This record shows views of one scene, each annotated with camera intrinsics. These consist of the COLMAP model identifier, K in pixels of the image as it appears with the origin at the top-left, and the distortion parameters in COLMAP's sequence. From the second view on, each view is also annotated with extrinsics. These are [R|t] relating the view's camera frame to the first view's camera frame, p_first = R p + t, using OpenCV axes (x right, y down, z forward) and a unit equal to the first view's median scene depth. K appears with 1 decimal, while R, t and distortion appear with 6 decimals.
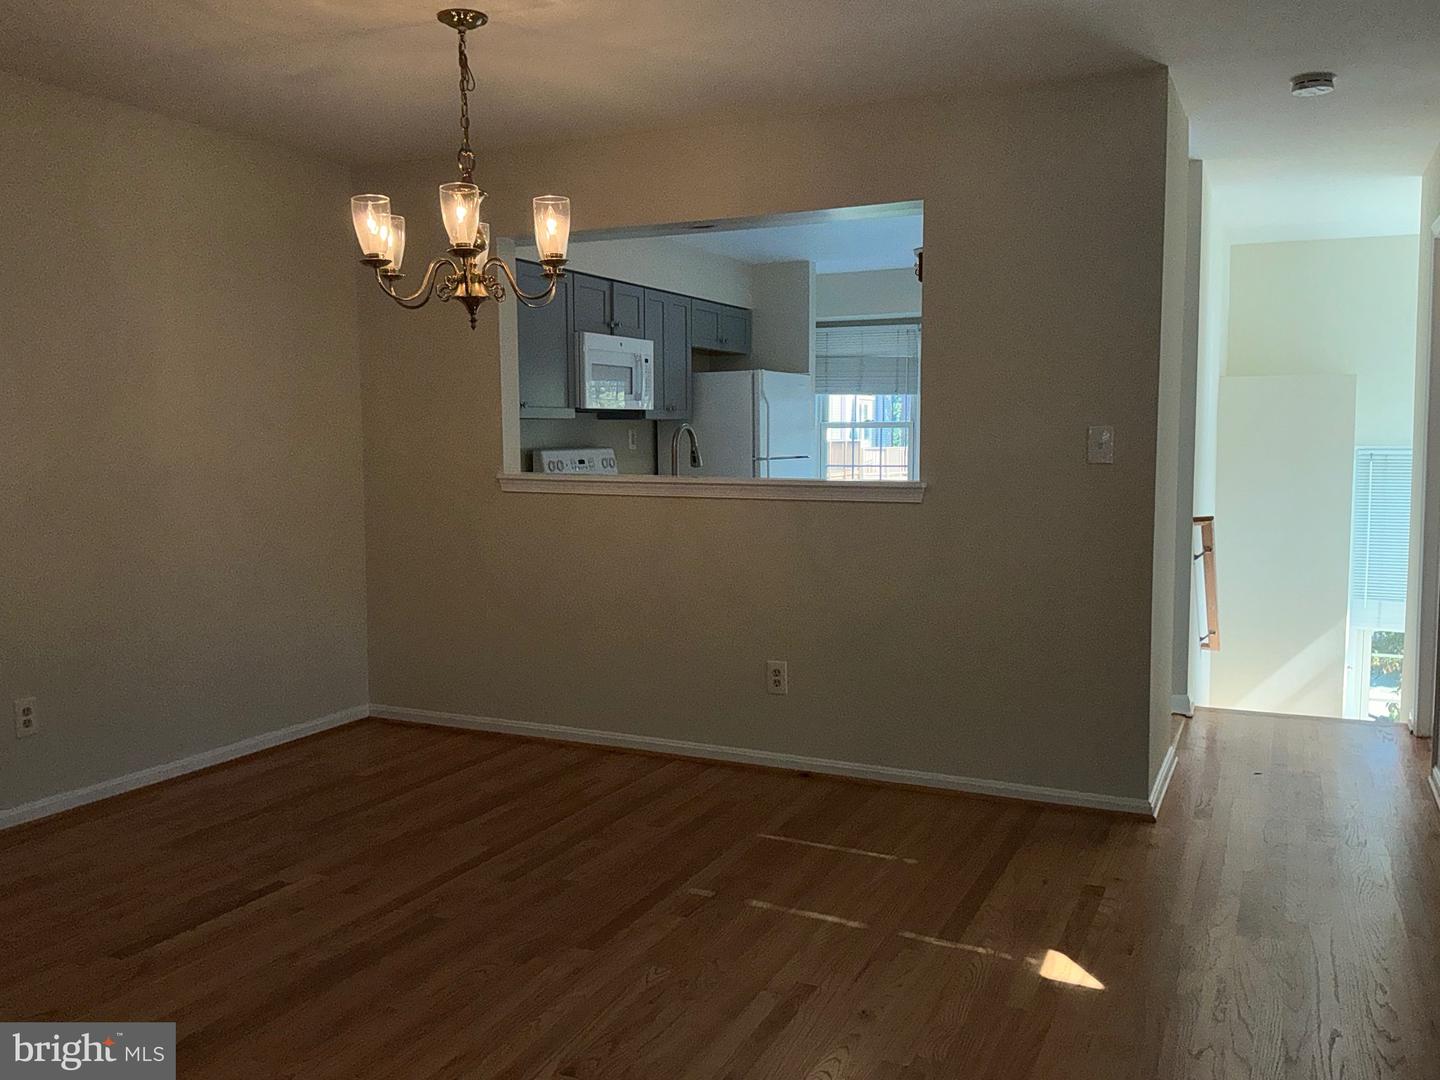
lens RADIAL K [[1207.3, 0, 720.0], [0, 1207.3, 540.0], [0, 0, 1]] dist [0.010379, -0.011488]
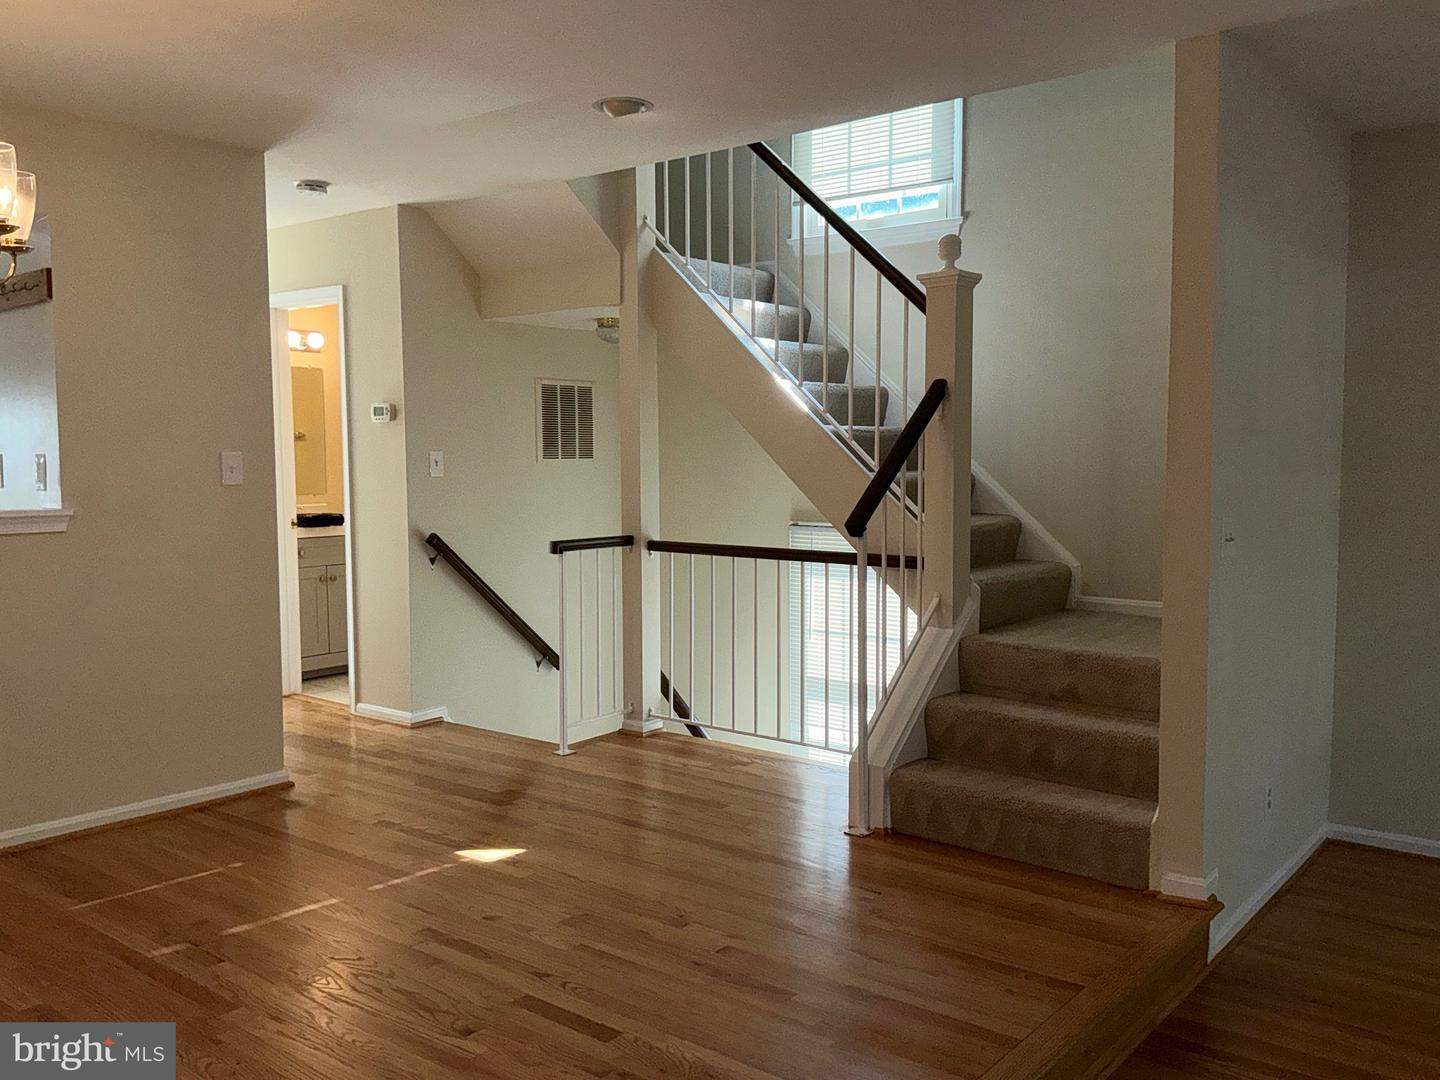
lens RADIAL K [[1207.3, 0, 720.0], [0, 1207.3, 540.0], [0, 0, 1]] dist [0.010379, -0.011488]
pose [[0.234652, -0.066830, 0.969779, -0.815384], [0.095876, 0.994361, 0.045326, -0.023491], [-0.967340, 0.082343, 0.239736, 0.353887]]
